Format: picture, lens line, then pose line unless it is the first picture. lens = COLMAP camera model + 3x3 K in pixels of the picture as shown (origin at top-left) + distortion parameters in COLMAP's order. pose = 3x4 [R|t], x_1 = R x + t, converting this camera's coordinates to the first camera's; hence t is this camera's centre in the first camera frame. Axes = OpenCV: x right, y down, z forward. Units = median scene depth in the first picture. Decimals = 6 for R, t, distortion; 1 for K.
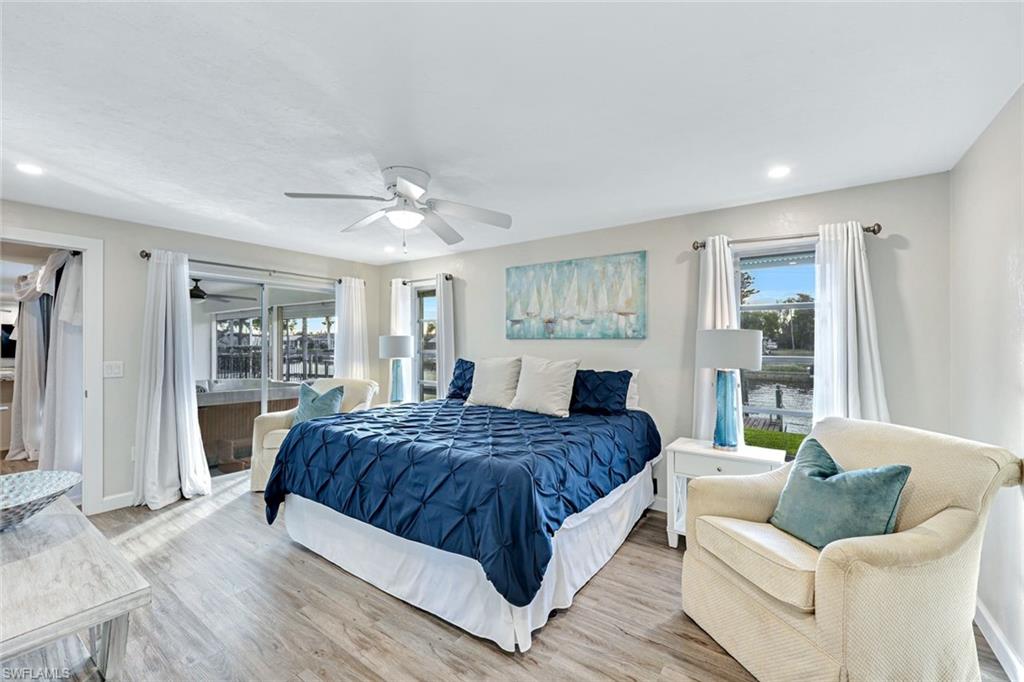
lens RADIAL K [[413.9, 0, 512.8], [0, 413.9, 342.7], [0, 0, 1]] dist [0.003111, 0.000198]
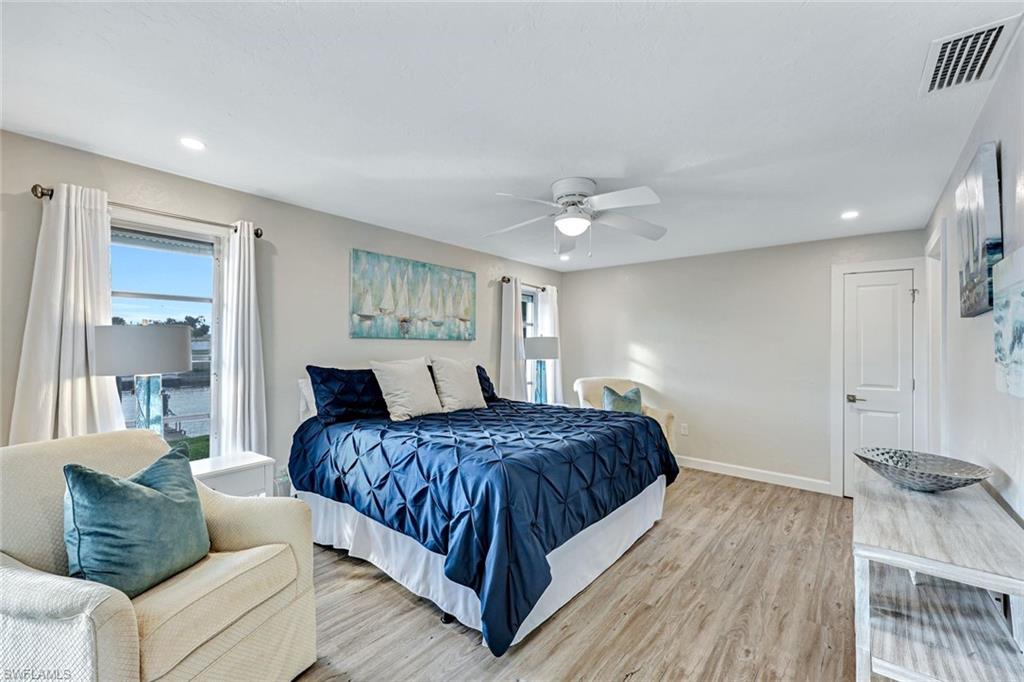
lens RADIAL K [[413.9, 0, 511.1], [0, 413.9, 342.7], [0, 0, 1]] dist [0.003111, 0.000198]
pose [[0.091739, 0.009046, 0.995742, -0.860238], [-0.003728, 0.999955, -0.008741, 0.006738], [-0.995776, -0.002910, 0.091768, 0.691032]]
